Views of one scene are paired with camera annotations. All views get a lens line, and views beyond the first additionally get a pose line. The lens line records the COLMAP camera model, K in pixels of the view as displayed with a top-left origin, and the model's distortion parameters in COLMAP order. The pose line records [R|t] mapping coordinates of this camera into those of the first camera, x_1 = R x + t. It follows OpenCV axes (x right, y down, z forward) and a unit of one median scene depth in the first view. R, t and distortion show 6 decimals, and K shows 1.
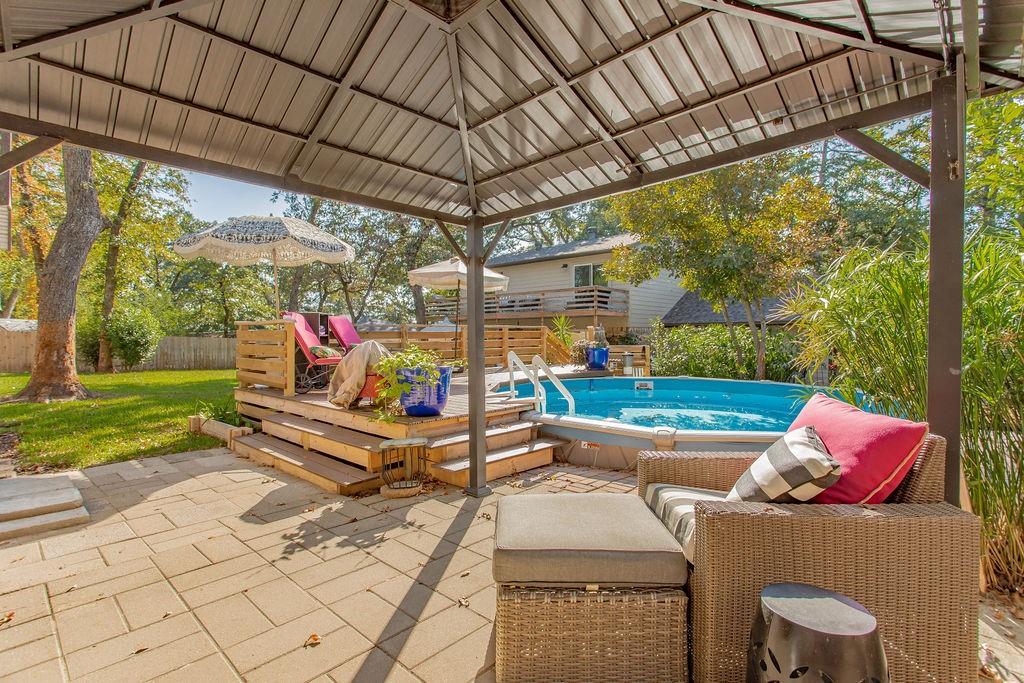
lens RADIAL K [[498.6, 0, 510.4], [0, 498.6, 342.1], [0, 0, 1]] dist [-0.015423, -0.002148]
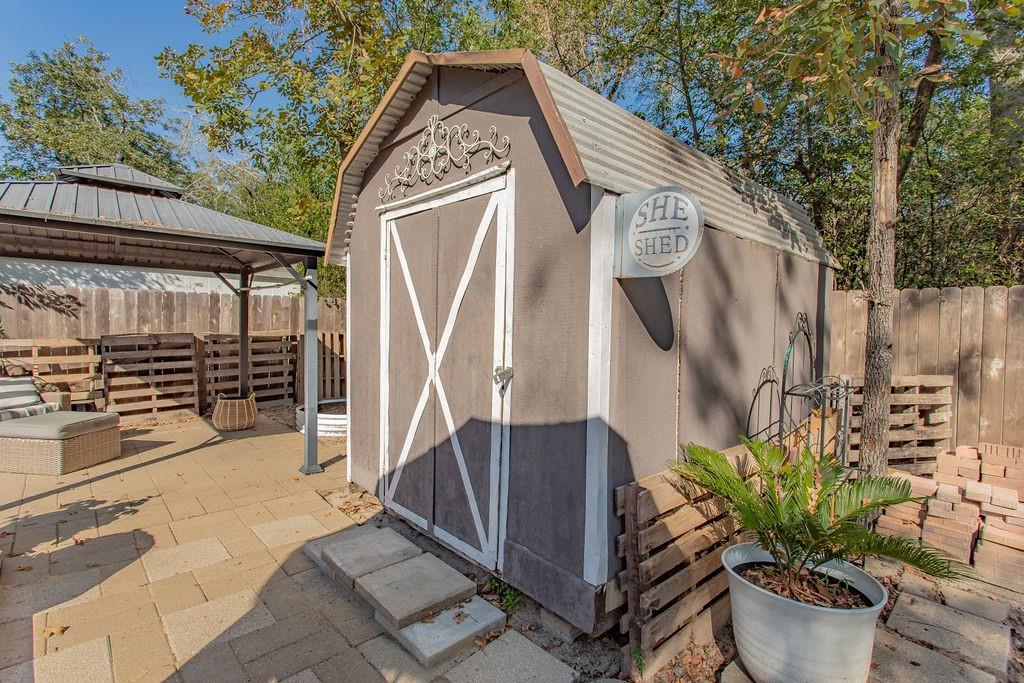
lens RADIAL K [[483.5, 0, 506.8], [0, 483.5, 338.4], [0, 0, 1]] dist [-0.000464, 0.000073]
pose [[-0.997432, -0.025892, 0.066779, -1.455836], [-0.024098, 0.999330, 0.027541, -0.104287], [-0.067448, 0.025861, -0.997388, 2.132316]]
